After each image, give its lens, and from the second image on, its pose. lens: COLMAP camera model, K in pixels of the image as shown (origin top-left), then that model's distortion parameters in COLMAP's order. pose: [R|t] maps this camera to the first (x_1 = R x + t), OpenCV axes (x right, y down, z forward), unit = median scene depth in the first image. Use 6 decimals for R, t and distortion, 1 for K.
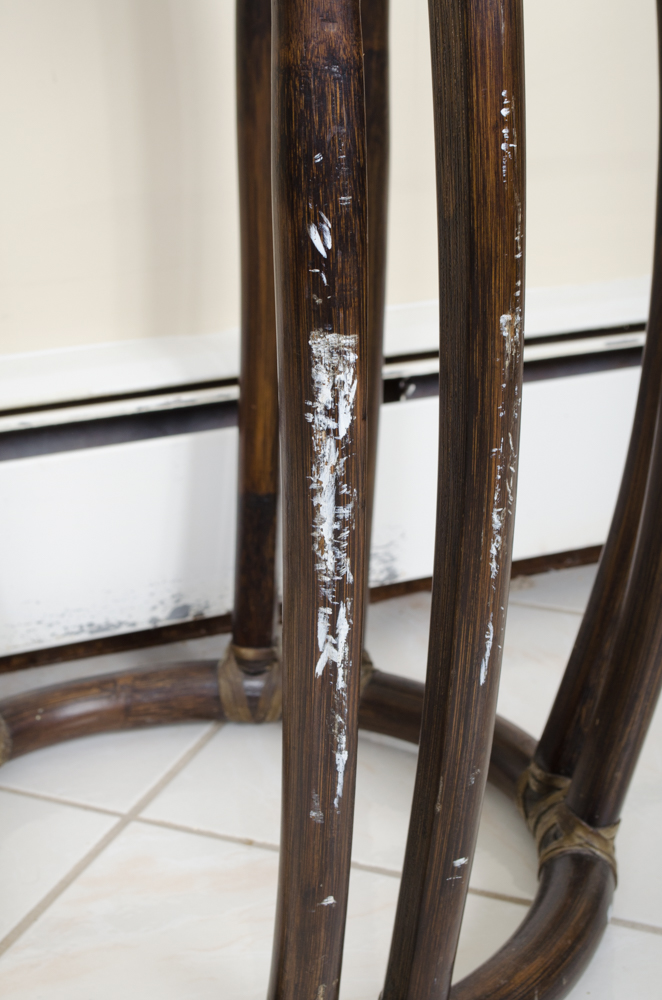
lens RADIAL K [[1734.3, 0, 330.9], [0, 1734.3, 499.9], [0, 0, 1]] dist [-0.024934, 0.000000]
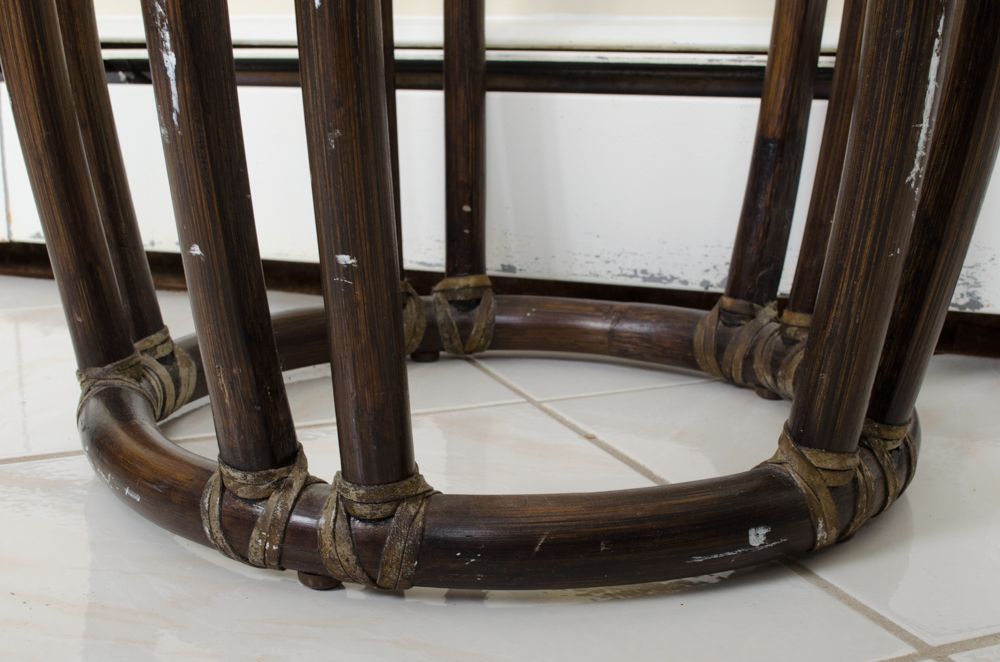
lens RADIAL K [[1407.4, 0, 499.8], [0, 1407.4, 331.3], [0, 0, 1]] dist [-0.007216, 0.000000]
pose [[0.729967, 0.187012, -0.657400, 0.382097], [-0.257039, 0.966344, -0.010514, 0.145131], [0.633308, 0.176652, 0.753469, 0.324203]]
